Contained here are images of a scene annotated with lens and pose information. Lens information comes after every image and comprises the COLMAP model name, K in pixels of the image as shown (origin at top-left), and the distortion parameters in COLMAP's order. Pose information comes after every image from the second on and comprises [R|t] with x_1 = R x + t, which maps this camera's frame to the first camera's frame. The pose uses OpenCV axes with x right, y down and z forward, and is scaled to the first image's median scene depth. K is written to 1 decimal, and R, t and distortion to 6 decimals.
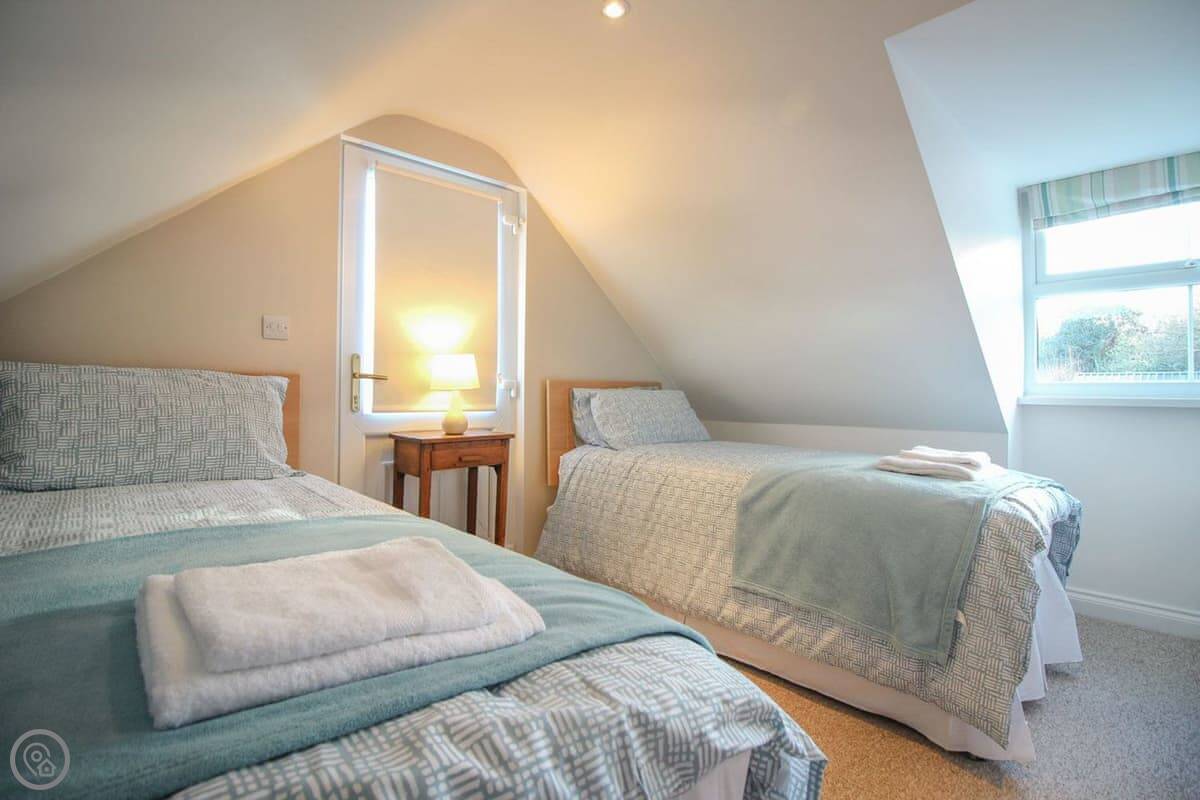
lens RADIAL K [[611.2, 0, 591.4], [0, 611.2, 385.7], [0, 0, 1]] dist [-0.000470, -0.001470]
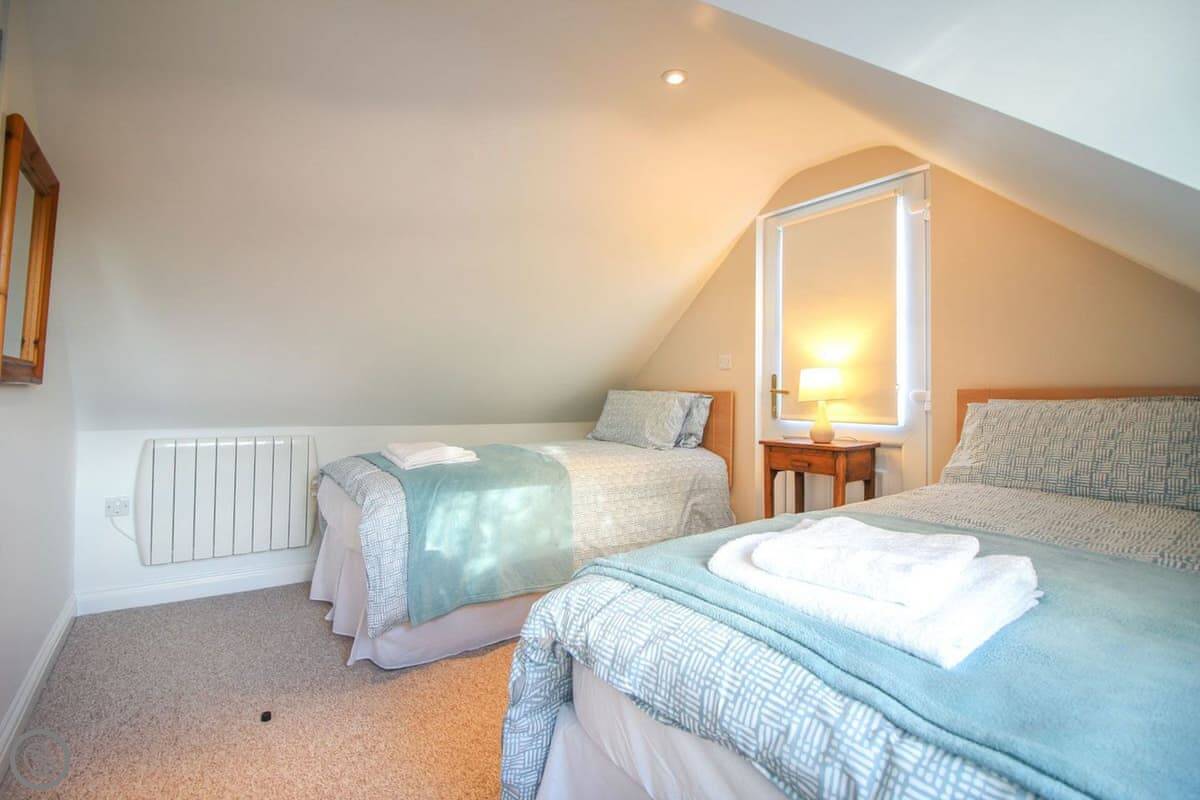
lens RADIAL K [[611.2, 0, 591.4], [0, 611.2, 385.7], [0, 0, 1]] dist [-0.000470, -0.001470]
pose [[-0.166826, -0.036403, -0.985314, 0.934868], [-0.001507, 0.999326, -0.036665, 0.019029], [0.985985, -0.004631, -0.166769, 0.805548]]
